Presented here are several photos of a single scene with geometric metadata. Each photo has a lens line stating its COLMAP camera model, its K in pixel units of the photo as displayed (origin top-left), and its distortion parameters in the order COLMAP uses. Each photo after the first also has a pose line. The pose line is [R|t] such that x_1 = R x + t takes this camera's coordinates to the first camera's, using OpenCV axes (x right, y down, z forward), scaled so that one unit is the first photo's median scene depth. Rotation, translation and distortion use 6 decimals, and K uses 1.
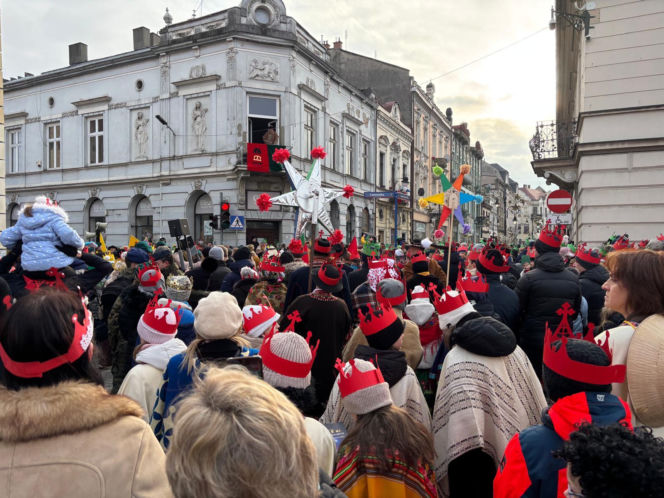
lens RADIAL K [[506.8, 0, 328.2], [0, 506.8, 251.5], [0, 0, 1]] dist [0.037025, -0.028727]
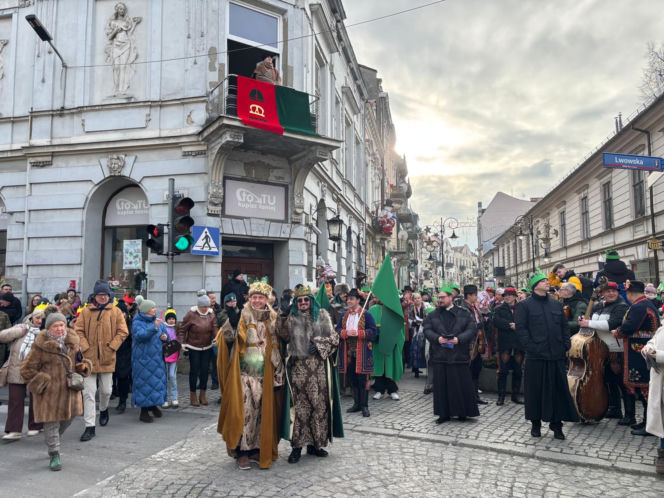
lens RADIAL K [[506.8, 0, 333.1], [0, 506.8, 250.4], [0, 0, 1]] dist [0.037025, -0.028727]
pose [[0.969895, 0.016151, 0.242987, -0.170727], [0.007175, 0.995470, -0.094806, -0.001606], [-0.243418, 0.093695, 0.965385, 0.481477]]
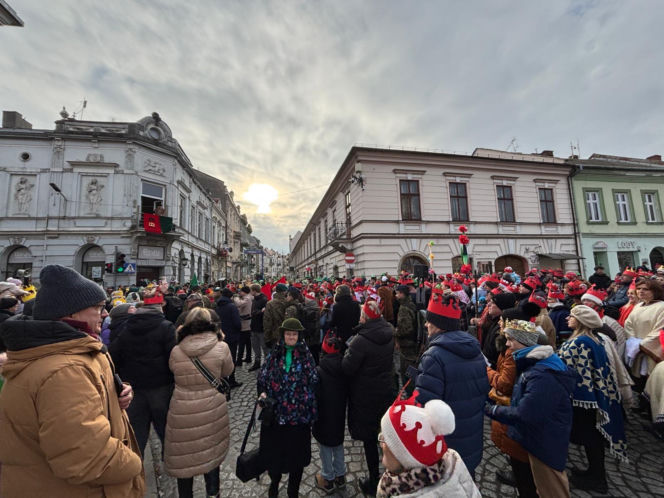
lens RADIAL K [[272.5, 0, 334.9], [0, 272.5, 249.1], [0, 0, 1]] dist [0.000342, 0.000886]
pose [[0.797625, 0.035677, 0.602098, -0.174619], [0.038102, 0.993275, -0.109332, -0.005371], [-0.601949, 0.110147, 0.790901, 0.060336]]
